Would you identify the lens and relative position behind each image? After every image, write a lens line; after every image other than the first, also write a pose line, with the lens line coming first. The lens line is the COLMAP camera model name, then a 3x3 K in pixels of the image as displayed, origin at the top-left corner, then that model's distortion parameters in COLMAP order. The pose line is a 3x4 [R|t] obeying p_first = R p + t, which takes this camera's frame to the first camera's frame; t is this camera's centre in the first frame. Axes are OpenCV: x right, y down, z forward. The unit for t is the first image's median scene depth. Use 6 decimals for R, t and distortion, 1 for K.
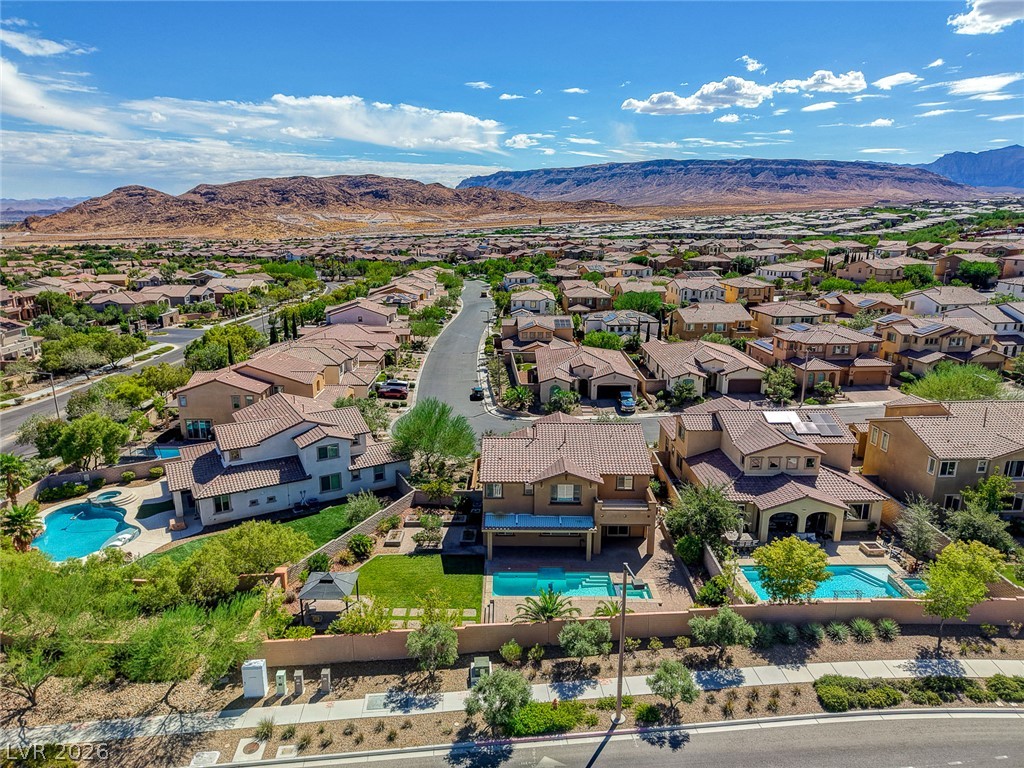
lens RADIAL K [[683.8, 0, 510.5], [0, 683.8, 386.0], [0, 0, 1]] dist [0.037830, -0.023228]
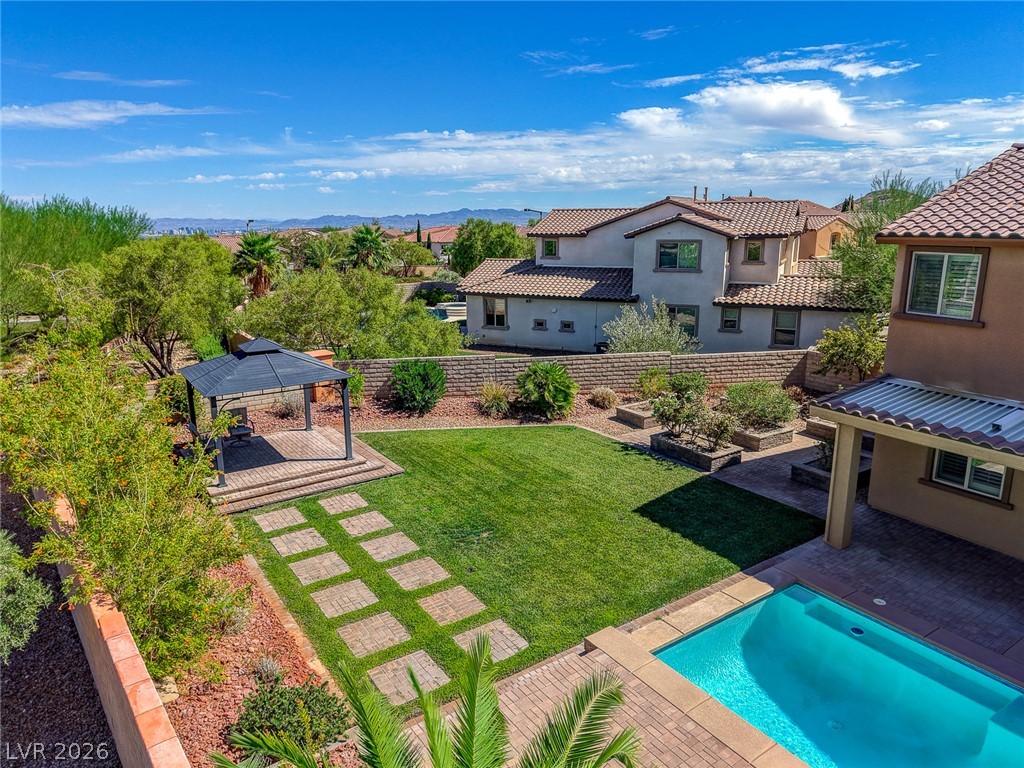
lens RADIAL K [[683.8, 0, 509.2], [0, 683.8, 378.3], [0, 0, 1]] dist [0.037830, -0.023228]
pose [[0.561473, 0.184380, -0.806692, 0.051322], [-0.200942, 0.976061, 0.083232, 0.110244], [0.802727, 0.115366, 0.585082, 0.418572]]
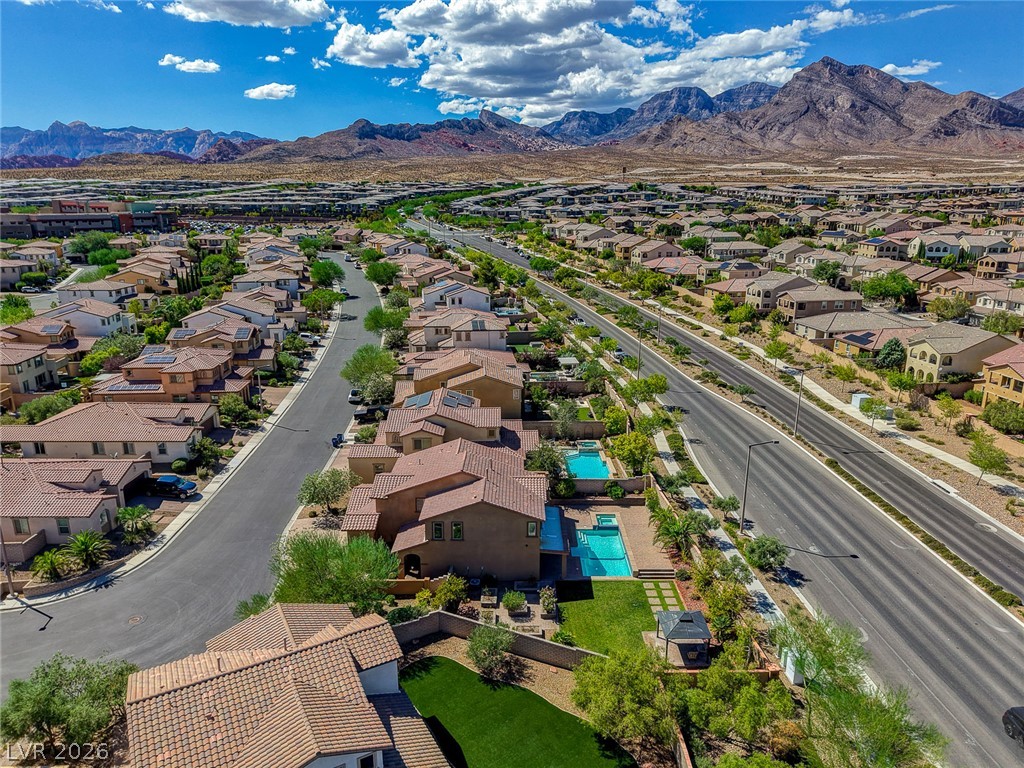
lens RADIAL K [[683.8, 0, 526.5], [0, 683.8, 383.1], [0, 0, 1]] dist [0.037830, -0.023228]
pose [[-0.010342, -0.259623, 0.965655, -0.566793], [0.246919, 0.935138, 0.254063, -0.187972], [-0.968981, 0.241066, 0.054435, 0.512055]]
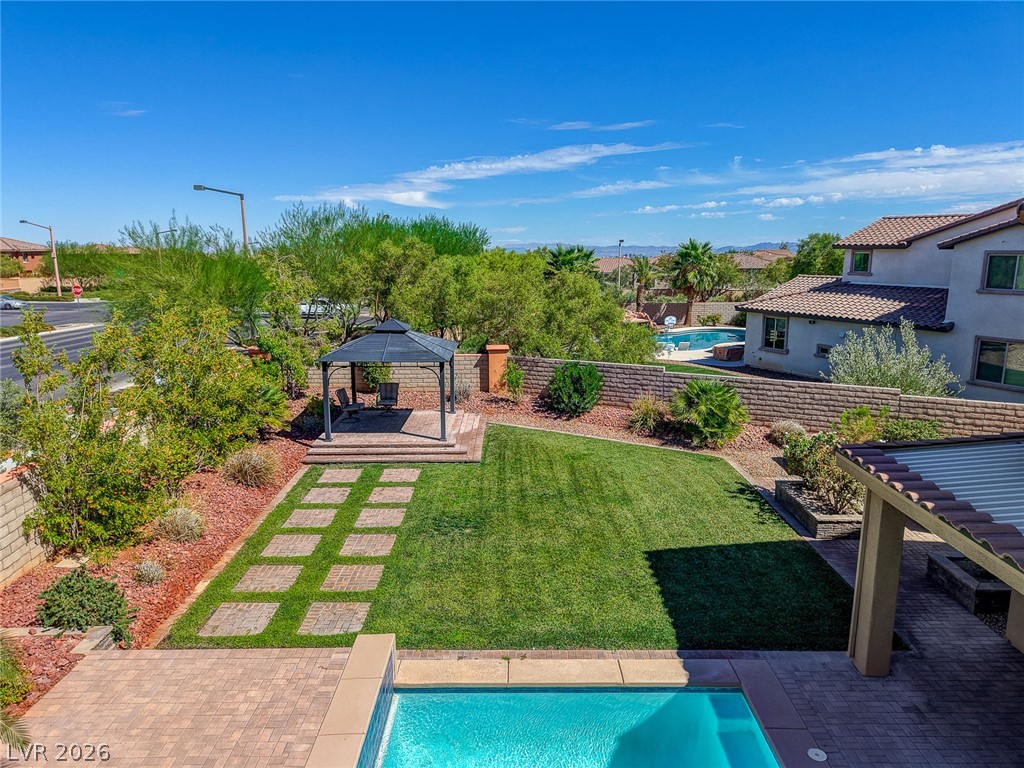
lens RADIAL K [[683.8, 0, 511.8], [0, 683.8, 373.5], [0, 0, 1]] dist [0.037830, -0.023228]
pose [[-0.002753, 0.182513, -0.983200, 0.066776], [-0.252777, 0.951146, 0.177270, 0.099214], [0.967521, 0.249018, 0.043517, 0.495770]]
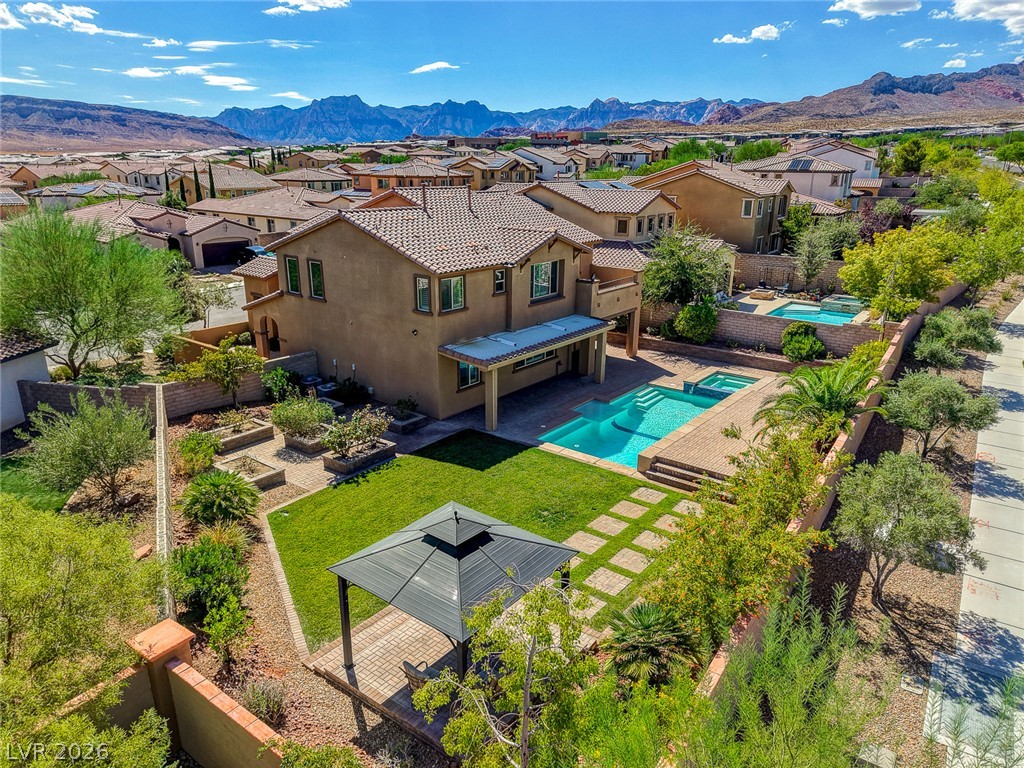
lens RADIAL K [[683.8, 0, 524.4], [0, 683.8, 399.7], [0, 0, 1]] dist [0.037830, -0.023228]
pose [[0.607005, -0.254904, 0.752708, -0.206990], [0.192810, 0.966100, 0.171682, 0.086170], [-0.770953, 0.040918, 0.635576, 0.375777]]
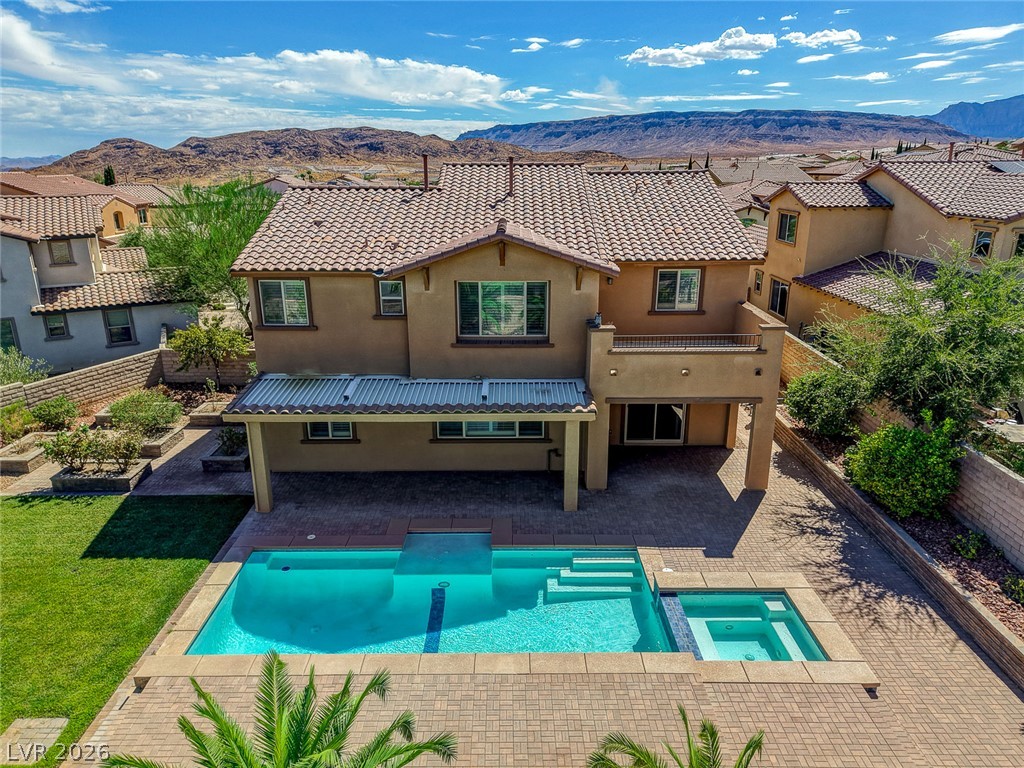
lens RADIAL K [[683.8, 0, 510.9], [0, 683.8, 372.1], [0, 0, 1]] dist [0.037830, -0.023228]
pose [[0.999983, -0.005831, 0.000850, 0.047348], [0.005790, 0.999116, 0.041632, 0.097853], [-0.001092, -0.041627, 0.999133, 0.377209]]
